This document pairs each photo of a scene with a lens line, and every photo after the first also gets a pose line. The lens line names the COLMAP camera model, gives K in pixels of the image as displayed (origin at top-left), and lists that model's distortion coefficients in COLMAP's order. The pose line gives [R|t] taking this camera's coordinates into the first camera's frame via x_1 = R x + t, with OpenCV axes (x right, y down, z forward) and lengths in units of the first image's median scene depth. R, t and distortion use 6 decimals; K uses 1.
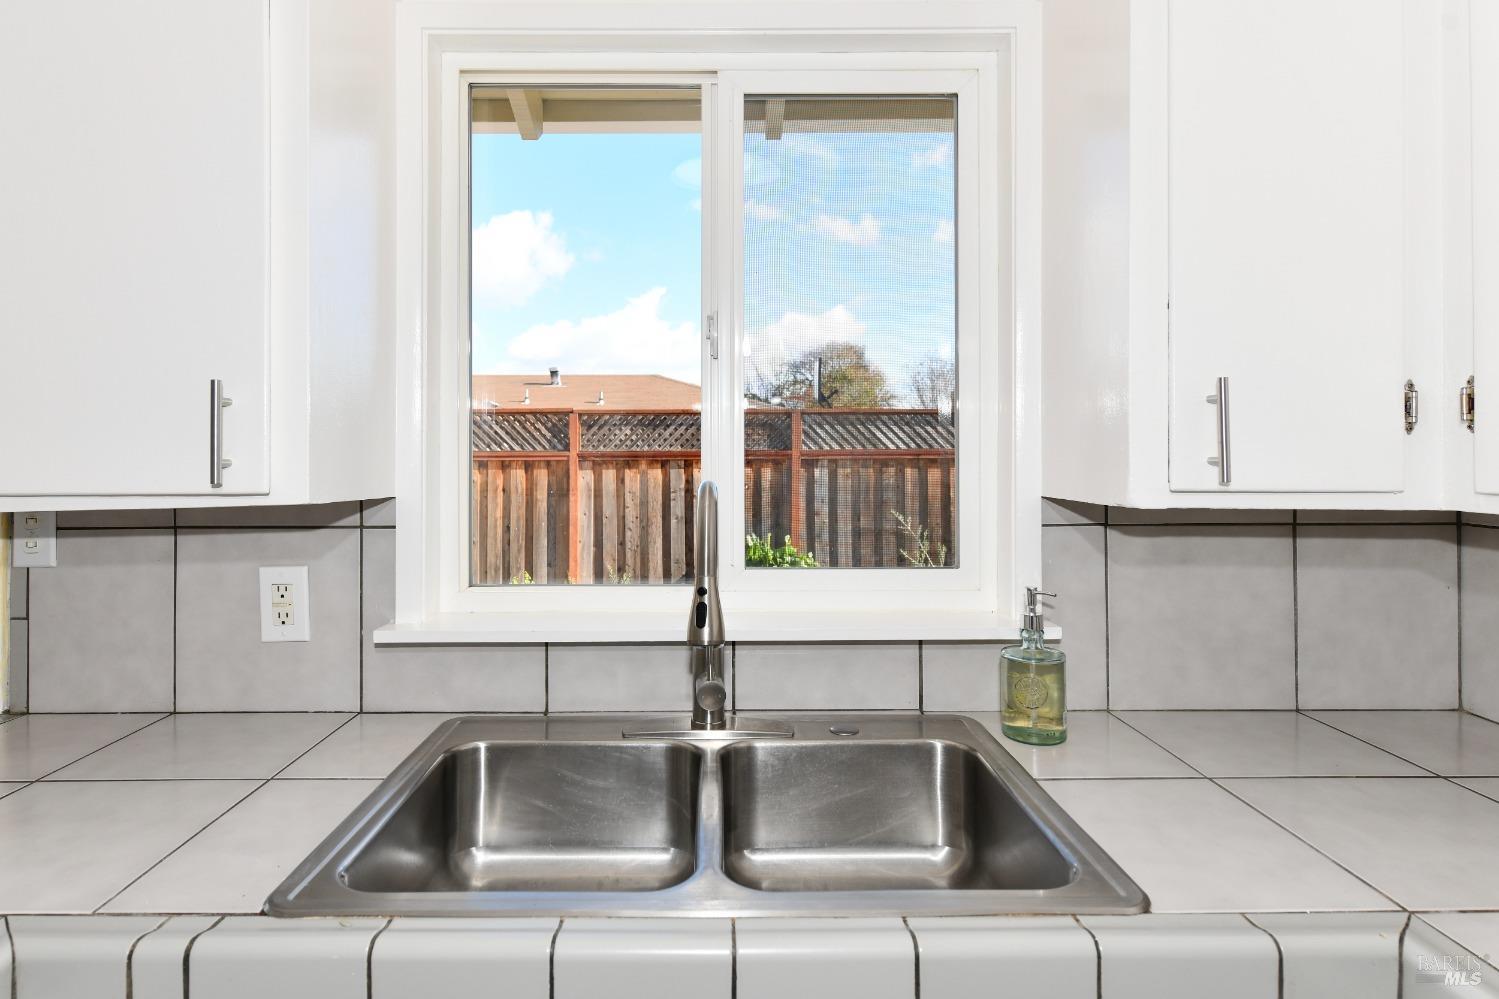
lens RADIAL K [[838.1, 0, 746.4], [0, 838.1, 448.5], [0, 0, 1]] dist [0.013111, -0.000682]
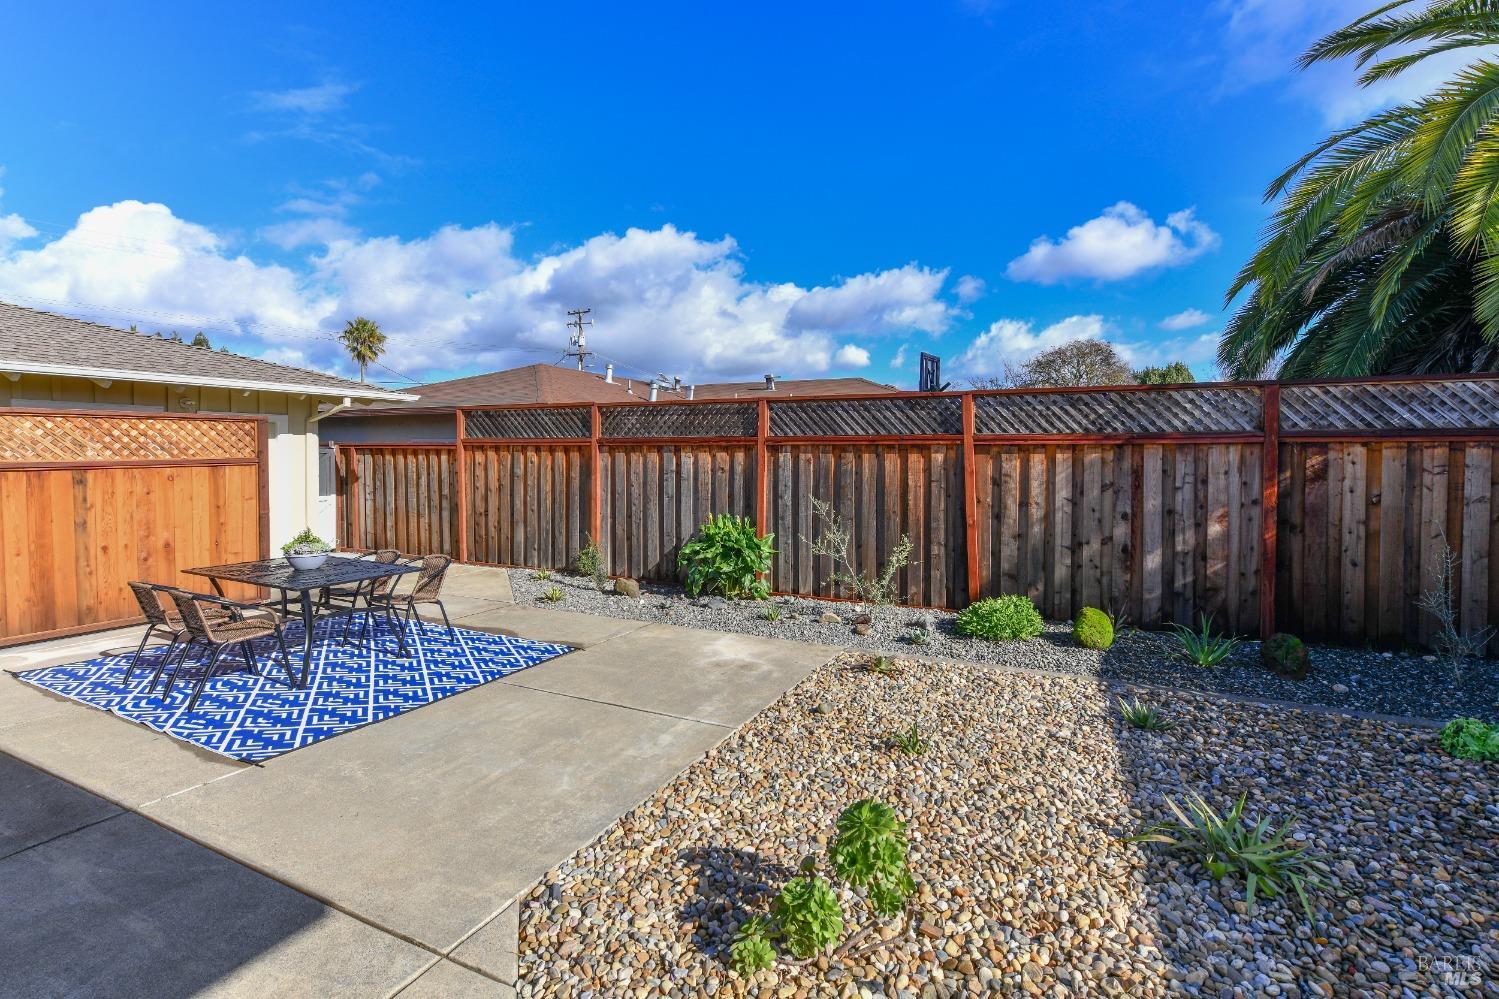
lens RADIAL K [[700.2, 0, 758.1], [0, 700.2, 468.3], [0, 0, 1]] dist [-0.001885, 0.000872]
pose [[0.901473, 0.016809, -0.432509, 0.436963], [-0.004086, 0.999532, 0.030329, 0.015679], [0.432816, -0.025574, 0.901120, 0.196850]]
